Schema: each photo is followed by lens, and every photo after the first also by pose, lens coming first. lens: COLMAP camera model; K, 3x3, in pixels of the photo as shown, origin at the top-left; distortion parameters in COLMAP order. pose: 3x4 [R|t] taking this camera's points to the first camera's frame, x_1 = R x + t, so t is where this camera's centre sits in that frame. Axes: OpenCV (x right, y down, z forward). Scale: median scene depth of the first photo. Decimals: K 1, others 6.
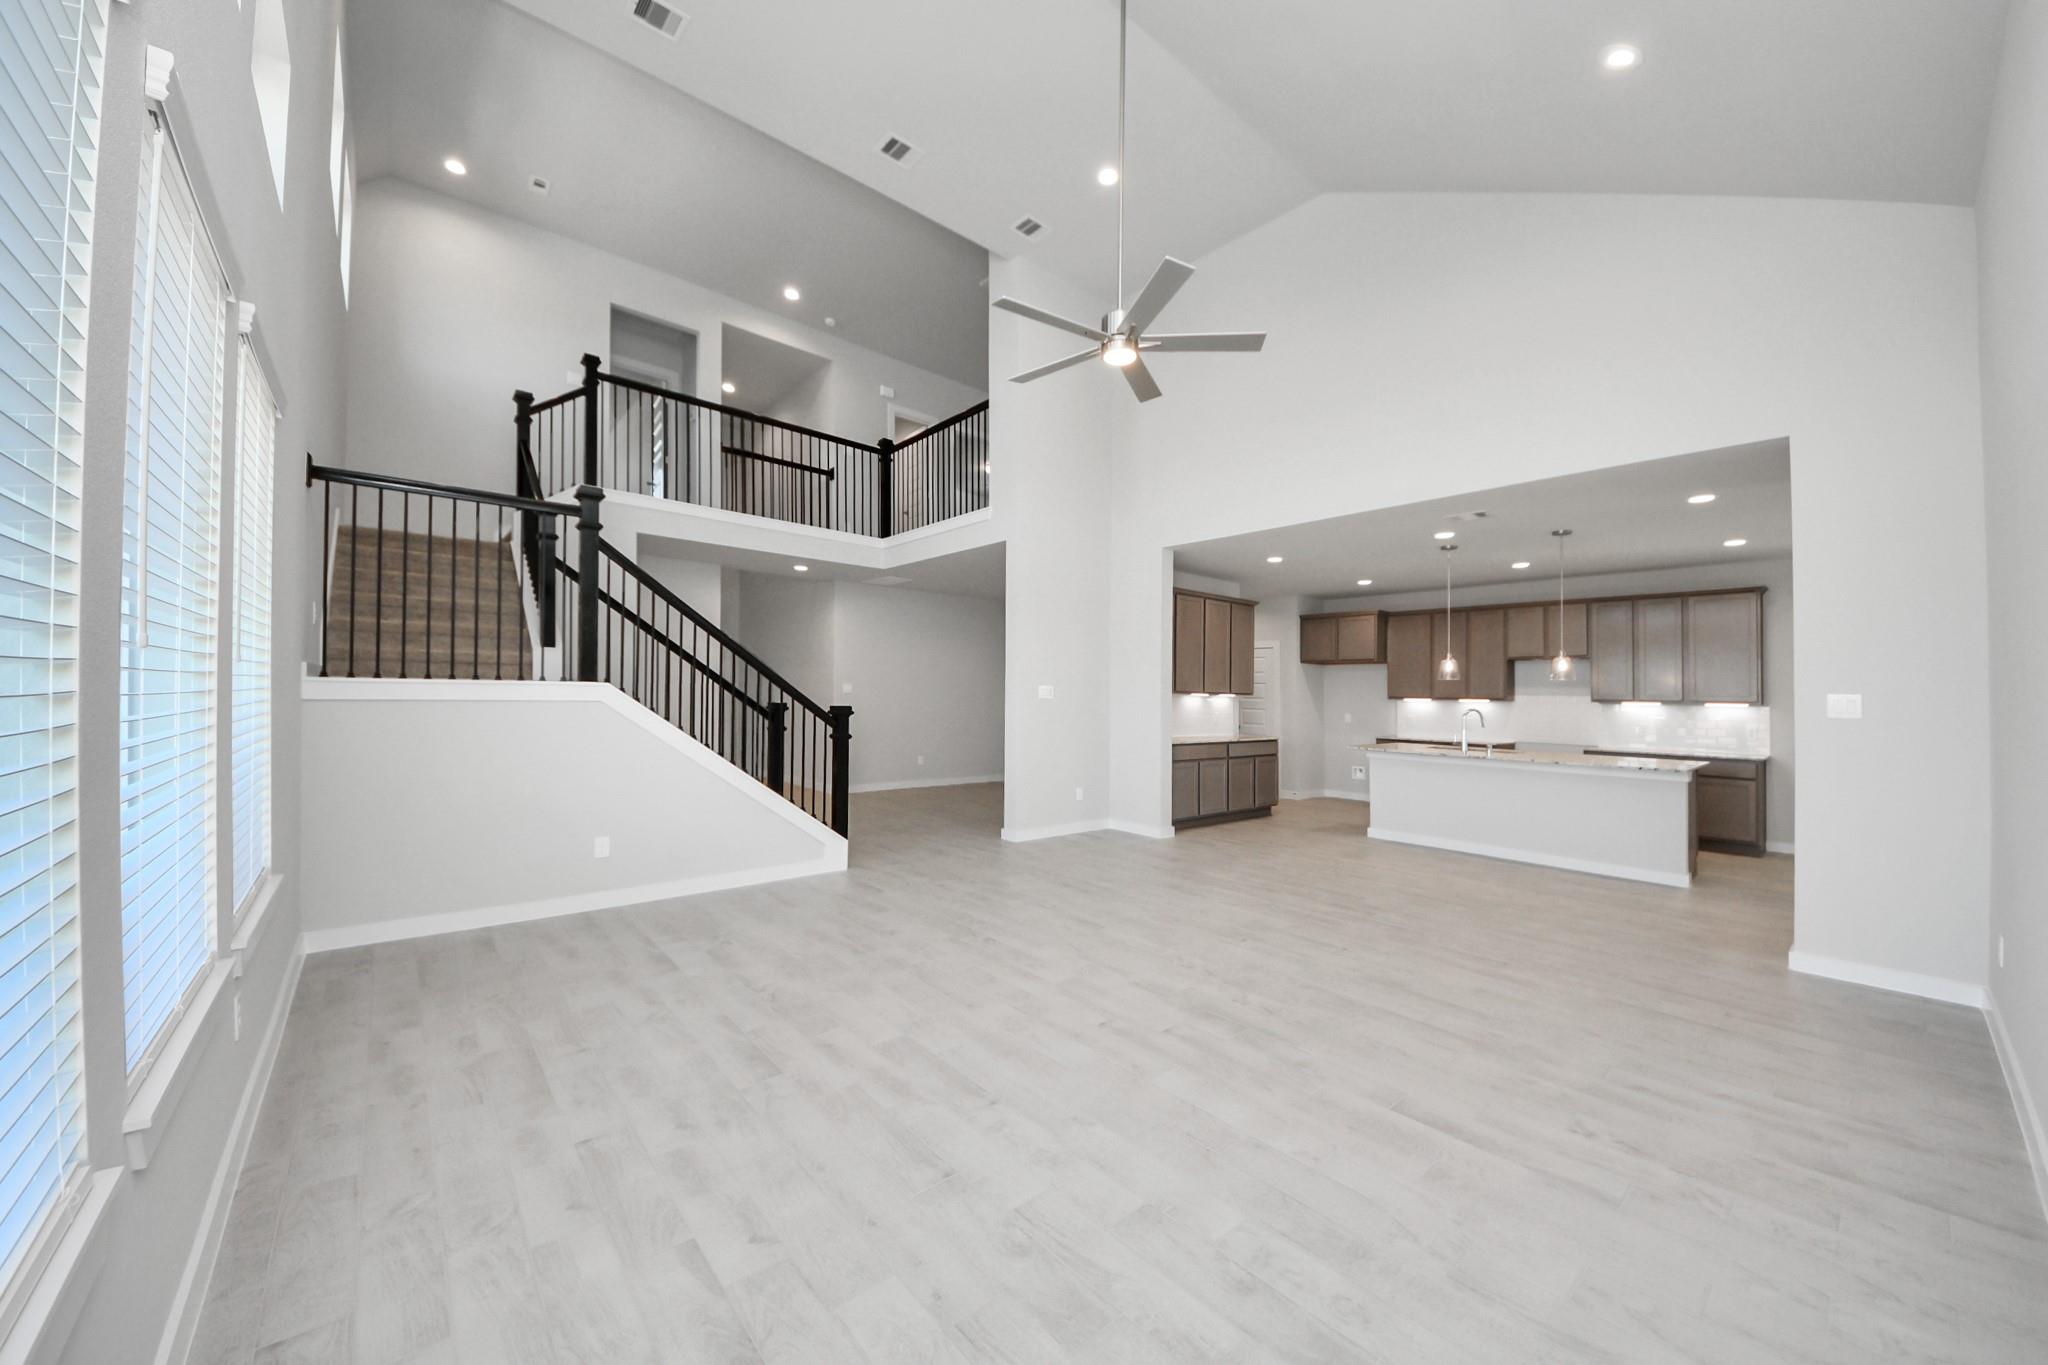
lens RADIAL K [[736.1, 0, 1028.1], [0, 736.1, 679.9], [0, 0, 1]] dist [0.021597, -0.008414]
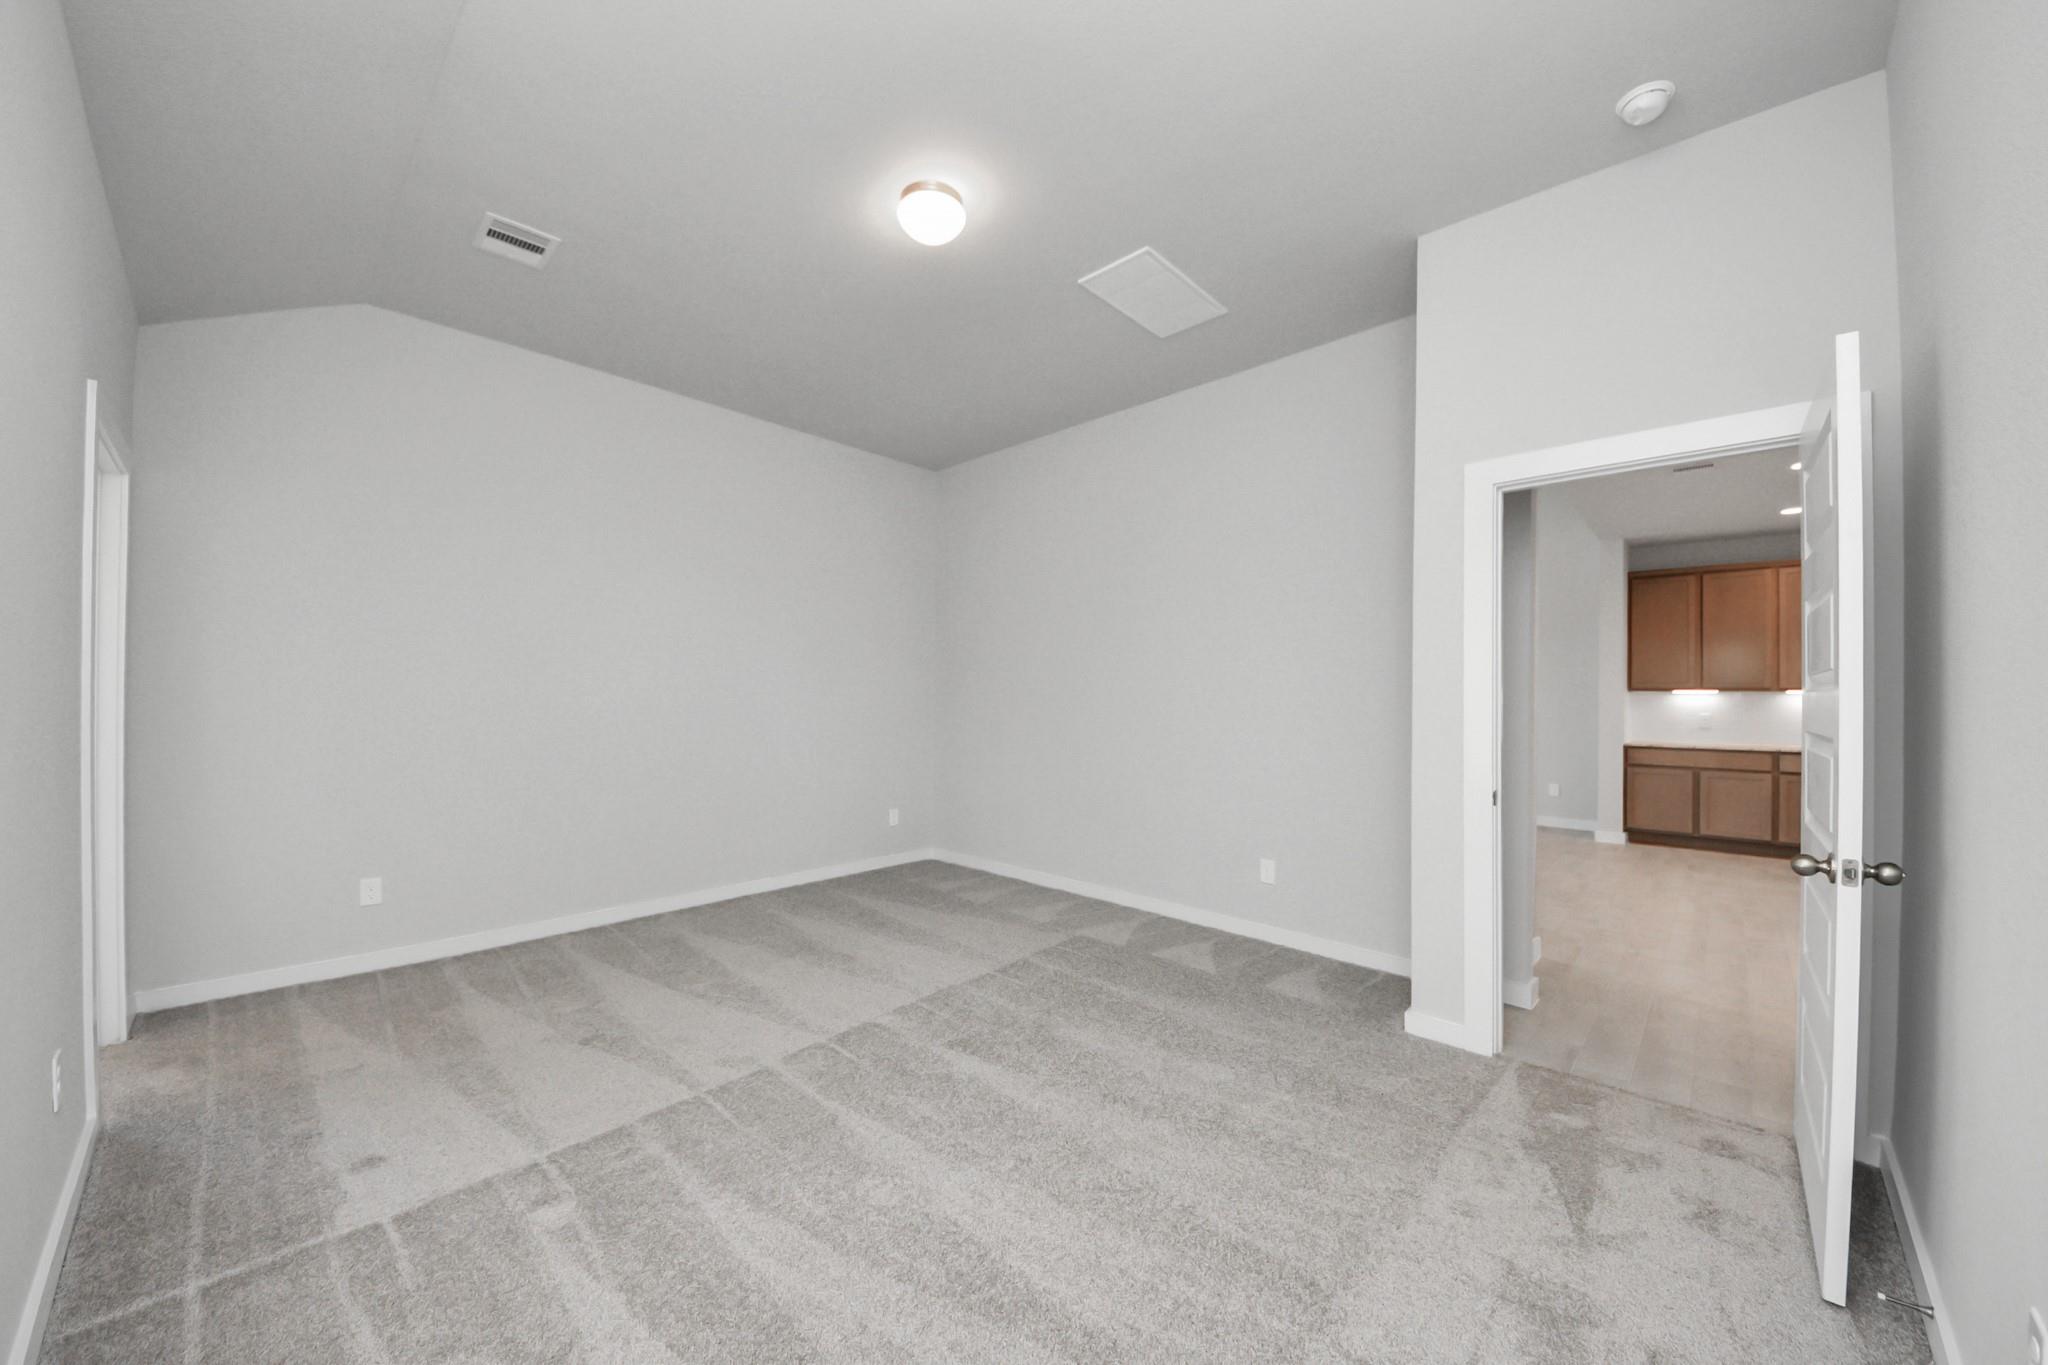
lens RADIAL K [[736.1, 0, 1028.1], [0, 736.1, 679.9], [0, 0, 1]] dist [0.021597, -0.008414]
pose [[0.094375, -0.026705, -0.995178, 2.922459], [0.006772, 0.999634, -0.026182, 0.067777], [0.995514, -0.004269, 0.094522, 0.448644]]
